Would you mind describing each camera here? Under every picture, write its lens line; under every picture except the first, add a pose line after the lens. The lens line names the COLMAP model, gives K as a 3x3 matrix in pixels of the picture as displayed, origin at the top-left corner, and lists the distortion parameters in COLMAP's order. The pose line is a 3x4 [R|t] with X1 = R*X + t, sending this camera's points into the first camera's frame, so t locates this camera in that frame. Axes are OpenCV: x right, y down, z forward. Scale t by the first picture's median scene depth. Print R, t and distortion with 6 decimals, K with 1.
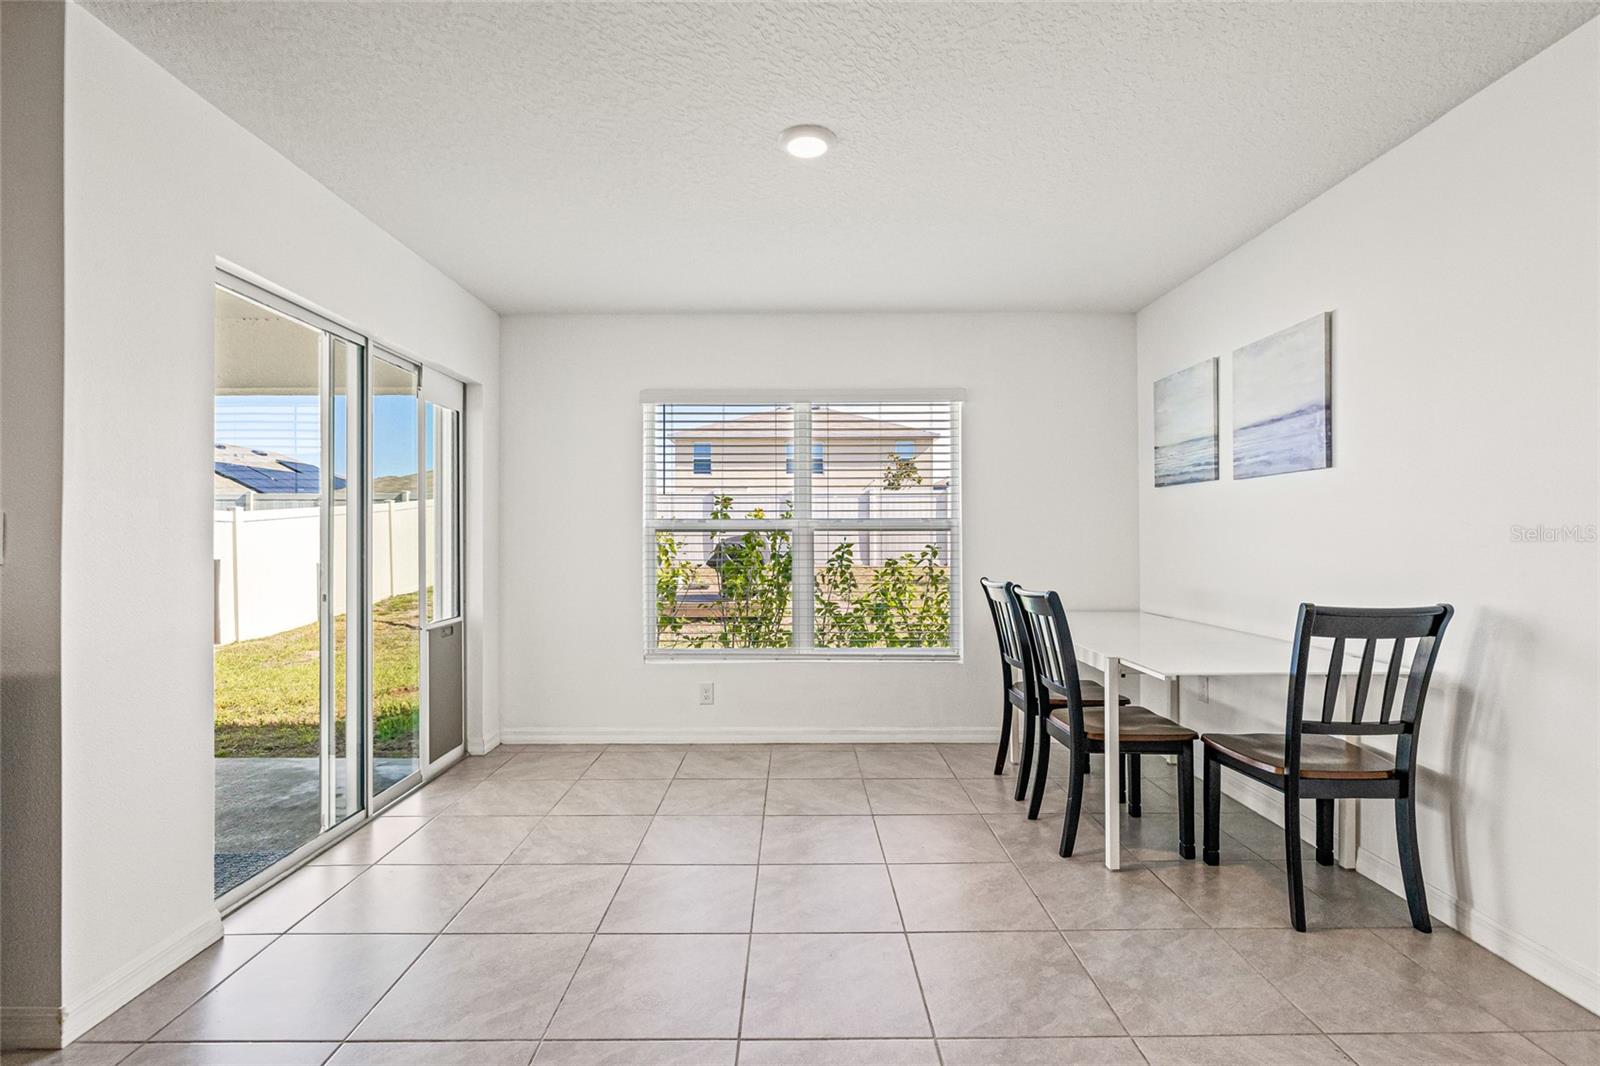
lens RADIAL K [[751.8, 0, 790.9], [0, 751.8, 533.4], [0, 0, 1]] dist [0.004858, 0.000532]
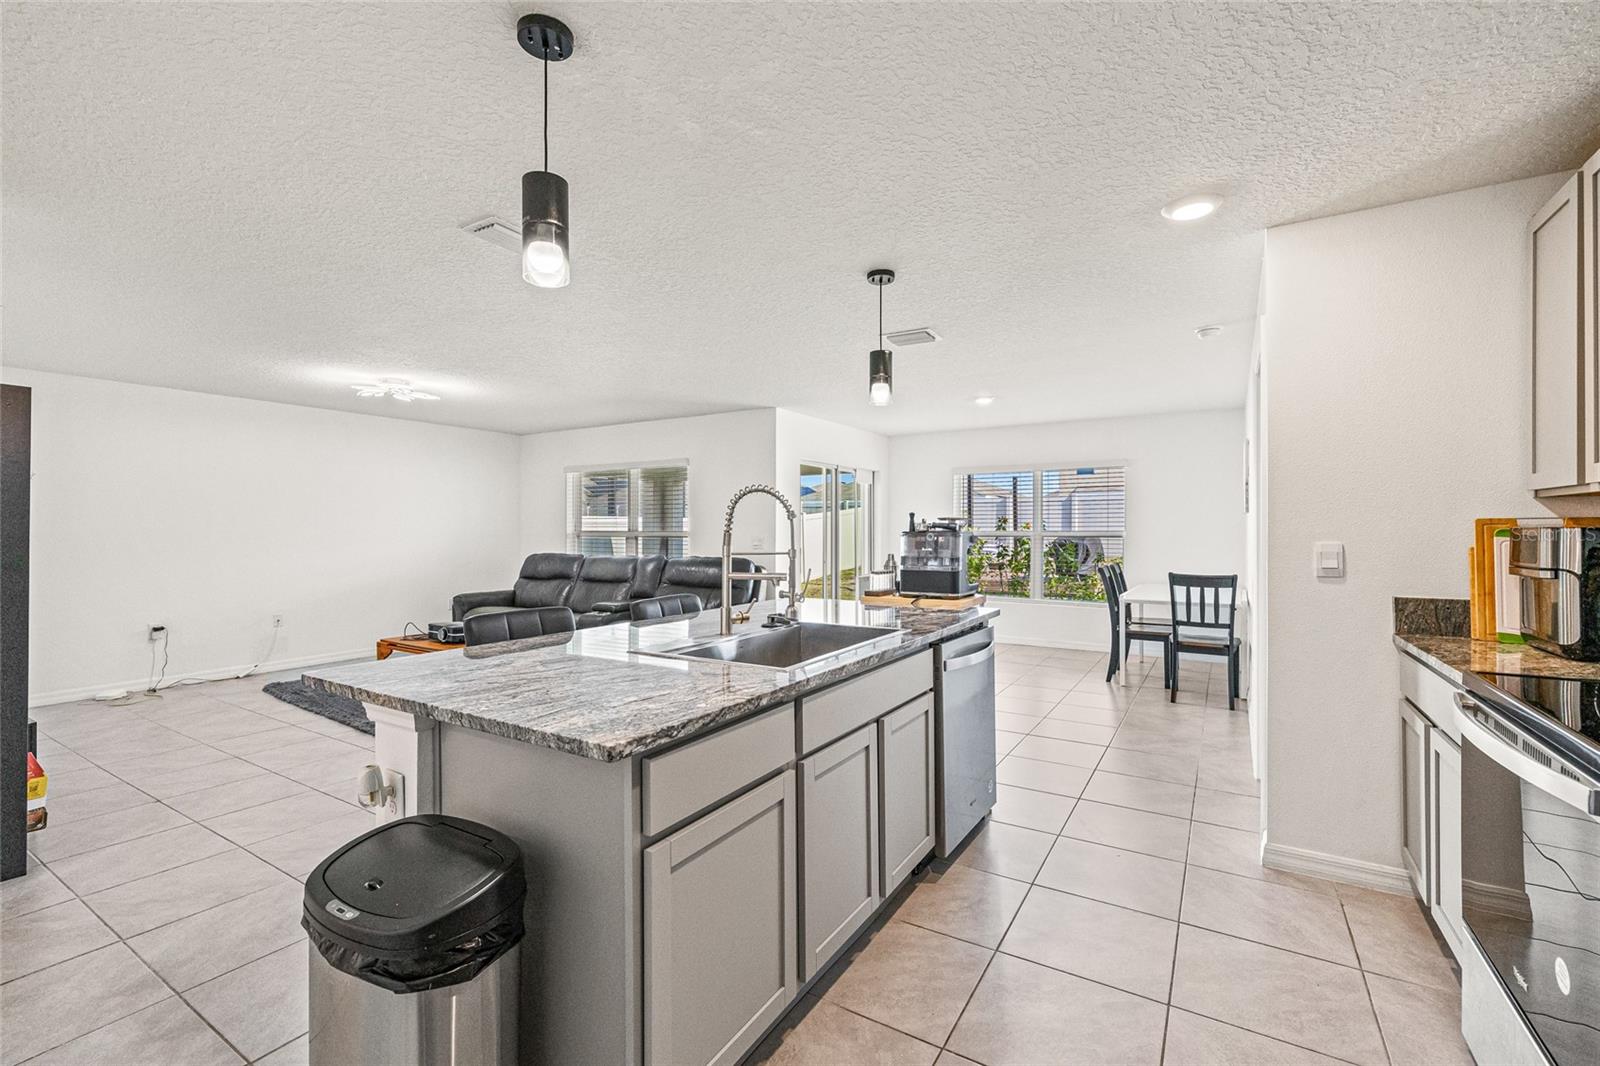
lens RADIAL K [[692.8, 0, 790.3], [0, 692.8, 528.2], [0, 0, 1]] dist [-0.000797, -0.000011]
pose [[0.851364, -0.002287, -0.524570, 0.709340], [0.003357, 0.999994, 0.001089, -0.054589], [0.524565, -0.002688, 0.851366, -1.442001]]
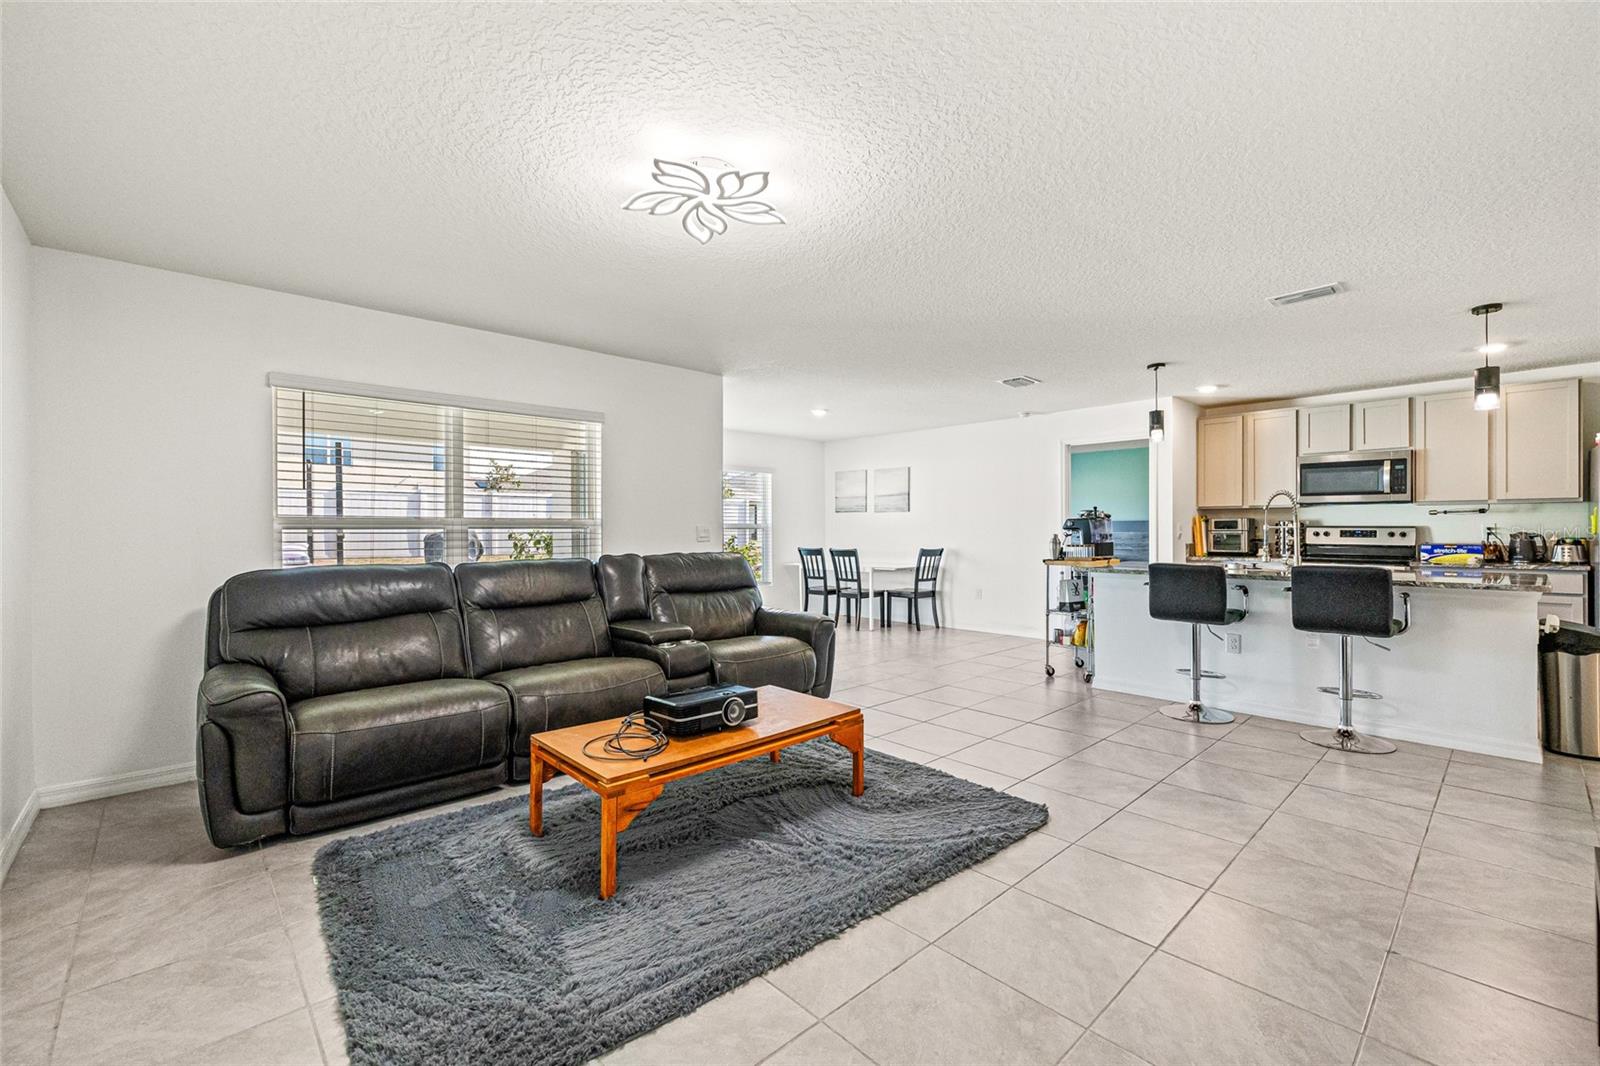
lens RADIAL K [[692.8, 0, 807.5], [0, 692.8, 532.2], [0, 0, 1]] dist [-0.000797, -0.000011]
pose [[0.751390, -0.001273, 0.659858, -1.925968], [-0.000990, 0.999995, 0.003056, -0.003527], [-0.659858, -0.002950, 0.751384, -1.199050]]
